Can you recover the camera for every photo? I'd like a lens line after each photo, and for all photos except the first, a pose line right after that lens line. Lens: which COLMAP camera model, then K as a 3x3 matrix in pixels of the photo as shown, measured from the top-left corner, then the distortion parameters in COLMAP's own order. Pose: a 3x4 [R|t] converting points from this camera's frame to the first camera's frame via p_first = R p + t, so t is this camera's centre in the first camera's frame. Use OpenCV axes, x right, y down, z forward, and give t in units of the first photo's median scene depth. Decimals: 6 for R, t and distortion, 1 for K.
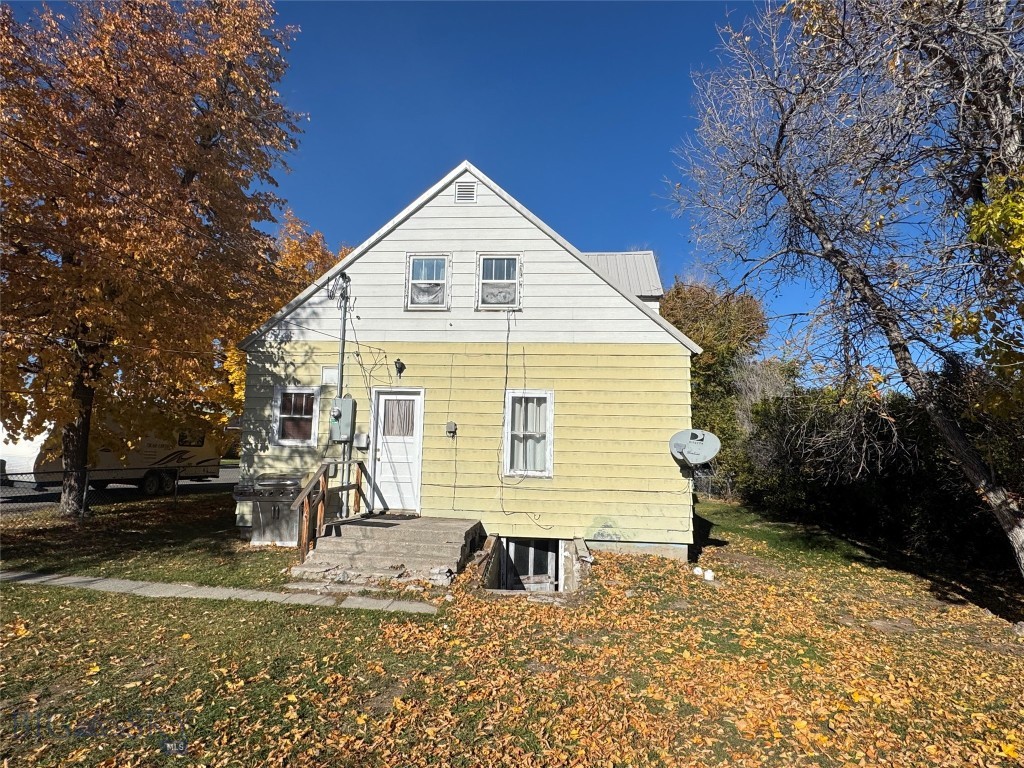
lens RADIAL K [[571.8, 0, 511.3], [0, 571.8, 386.8], [0, 0, 1]] dist [0.027576, 0.000072]
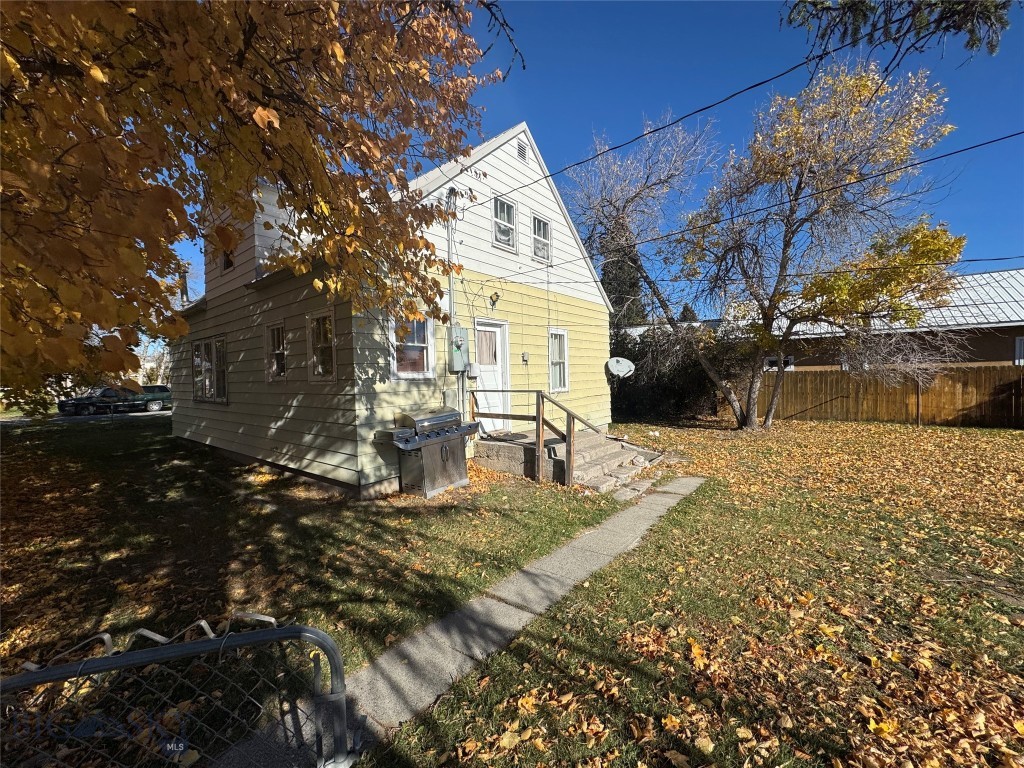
lens RADIAL K [[408.1, 0, 510.9], [0, 408.1, 381.6], [0, 0, 1]] dist [-0.002371, -0.000052]
pose [[0.568655, -0.052192, 0.820918, -0.806143], [-0.065509, 0.991942, 0.108444, 0.031467], [-0.819963, -0.115444, 0.560654, 0.524437]]
